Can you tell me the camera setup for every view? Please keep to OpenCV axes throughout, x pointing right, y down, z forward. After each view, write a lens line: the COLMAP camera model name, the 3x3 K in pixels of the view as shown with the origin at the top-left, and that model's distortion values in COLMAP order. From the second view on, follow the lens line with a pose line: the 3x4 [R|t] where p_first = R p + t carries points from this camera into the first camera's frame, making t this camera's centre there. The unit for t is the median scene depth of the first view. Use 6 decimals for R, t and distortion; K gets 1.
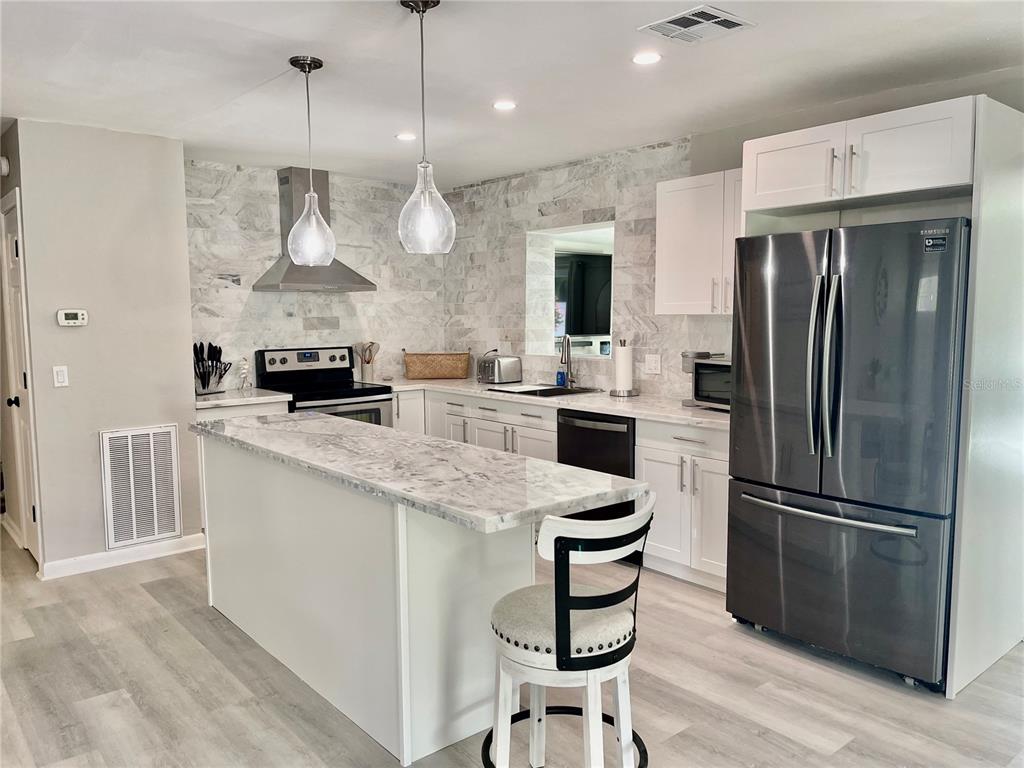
lens RADIAL K [[773.5, 0, 506.8], [0, 773.5, 393.2], [0, 0, 1]] dist [0.068638, -0.079686]
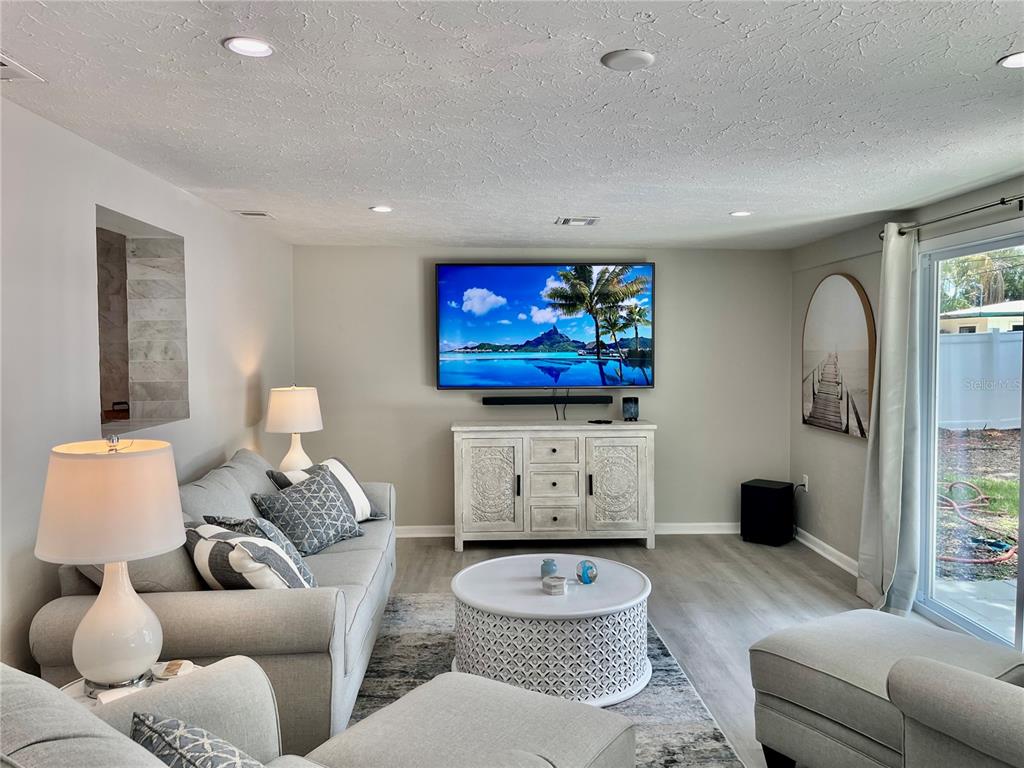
lens RADIAL K [[773.5, 0, 512.3], [0, 773.5, 376.0], [0, 0, 1]] dist [0.068638, -0.079686]
pose [[0.789249, 0.021505, -0.613697, 0.822072], [-0.062065, 0.997062, -0.044881, -0.092555], [0.610929, 0.073512, 0.788265, 0.798399]]
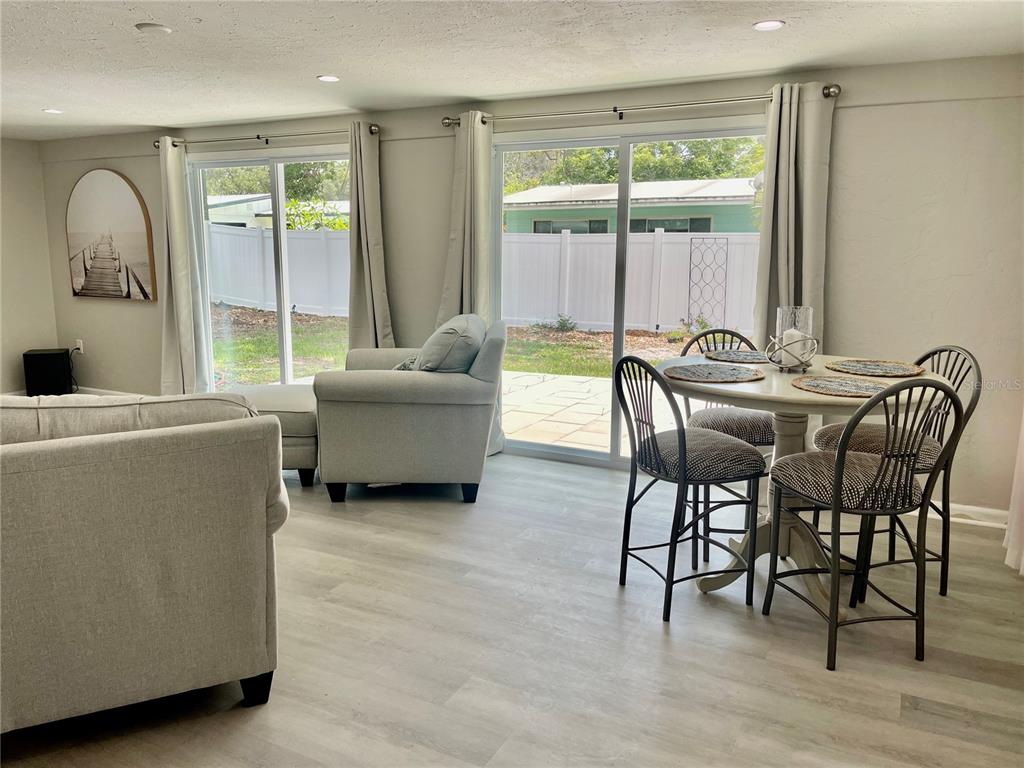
lens RADIAL K [[773.5, 0, 511.5], [0, 773.5, 374.1], [0, 0, 1]] dist [0.068638, -0.079686]
pose [[0.918839, -0.060928, 0.389901, 0.611588], [0.037365, 0.997003, 0.067744, -0.028666], [-0.392860, -0.047678, 0.918361, 0.413499]]
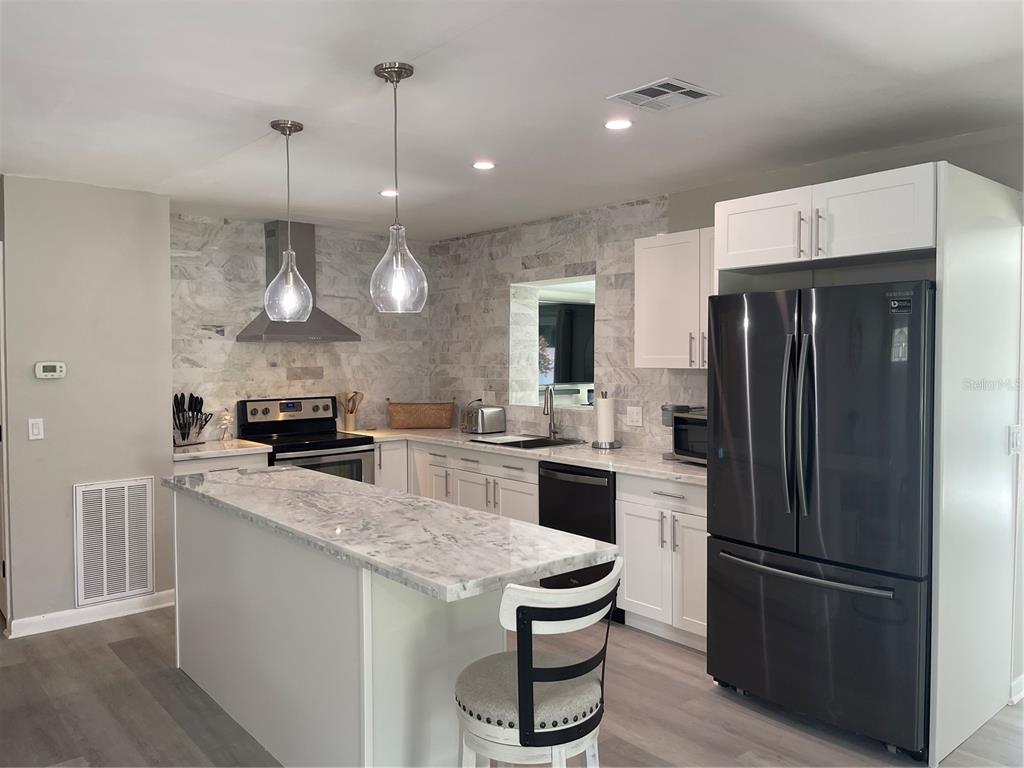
lens RADIAL K [[773.5, 0, 509.2], [0, 773.5, 380.3], [0, 0, 1]] dist [0.068638, -0.079686]
pose [[0.999946, 0.002912, 0.009927, 0.016772], [-0.002187, 0.997381, -0.072294, -0.011166], [-0.010112, 0.072269, 0.997334, 0.000748]]
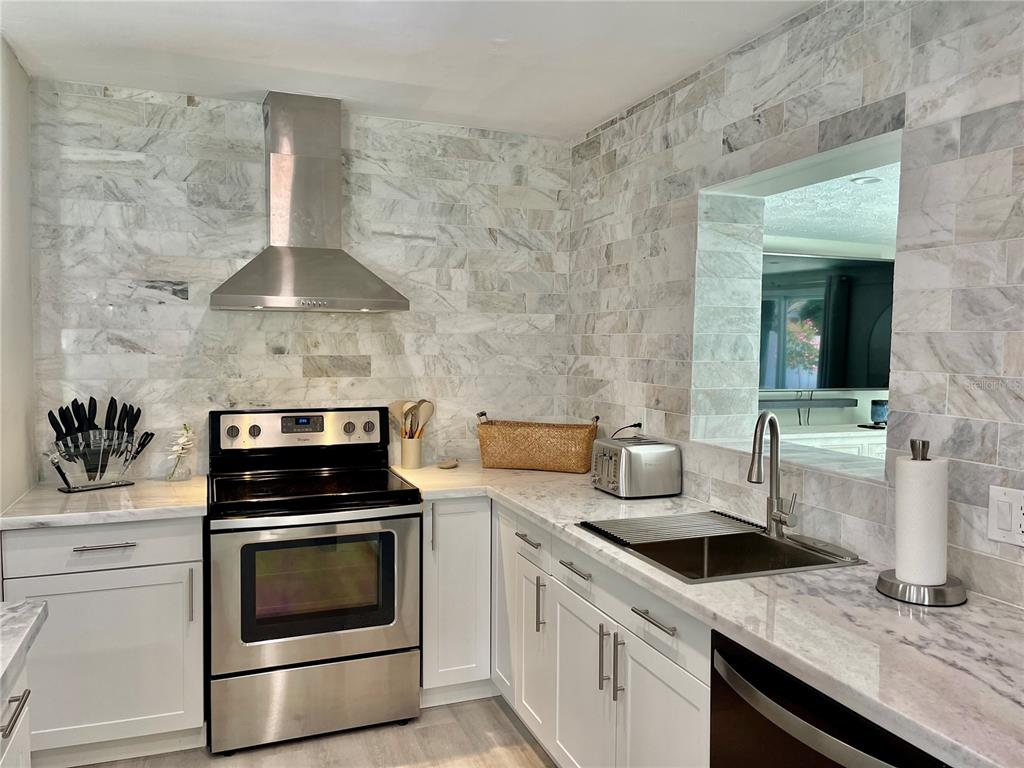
lens RADIAL K [[773.5, 0, 504.8], [0, 773.5, 378.5], [0, 0, 1]] dist [0.068638, -0.079686]
pose [[0.945738, 0.031972, -0.323354, 0.084446], [-0.051150, 0.997389, -0.050984, -0.069548], [0.320880, 0.064757, 0.944903, 0.593456]]
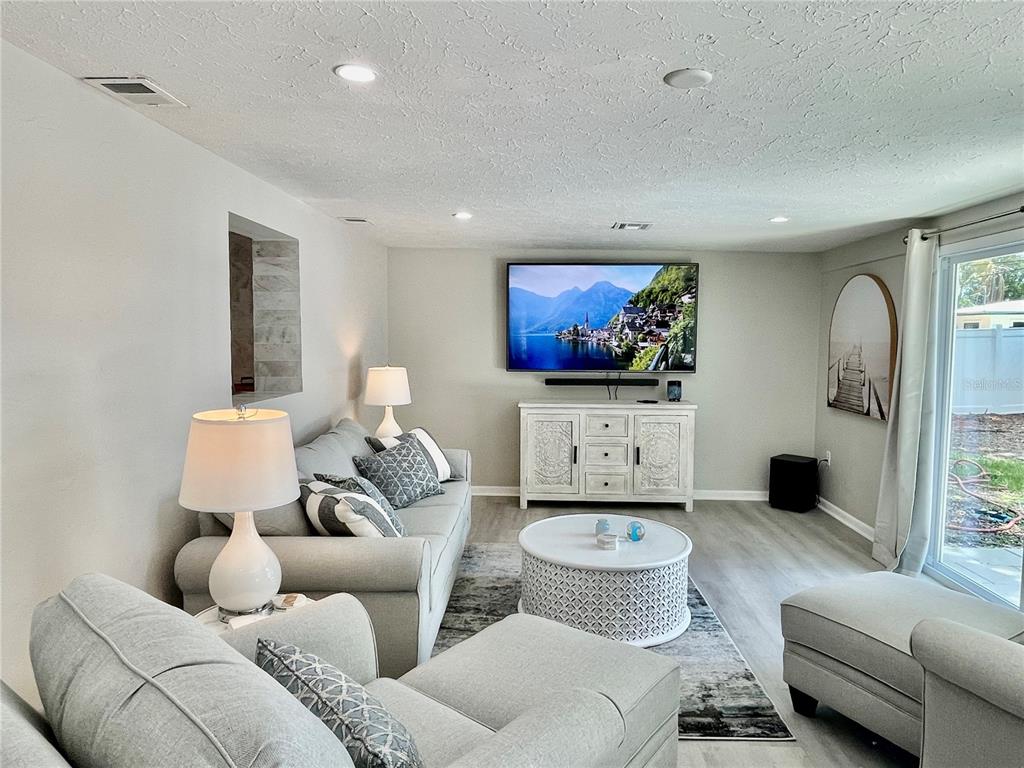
lens RADIAL K [[658.8, 0, 522.0], [0, 658.8, 381.4], [0, 0, 1]] dist [0.006958, -0.011160]
pose [[0.743852, 0.054968, -0.666080, 0.808850], [-0.080396, 0.996735, -0.007528, -0.093005], [0.663491, 0.059150, 0.745842, 0.805113]]
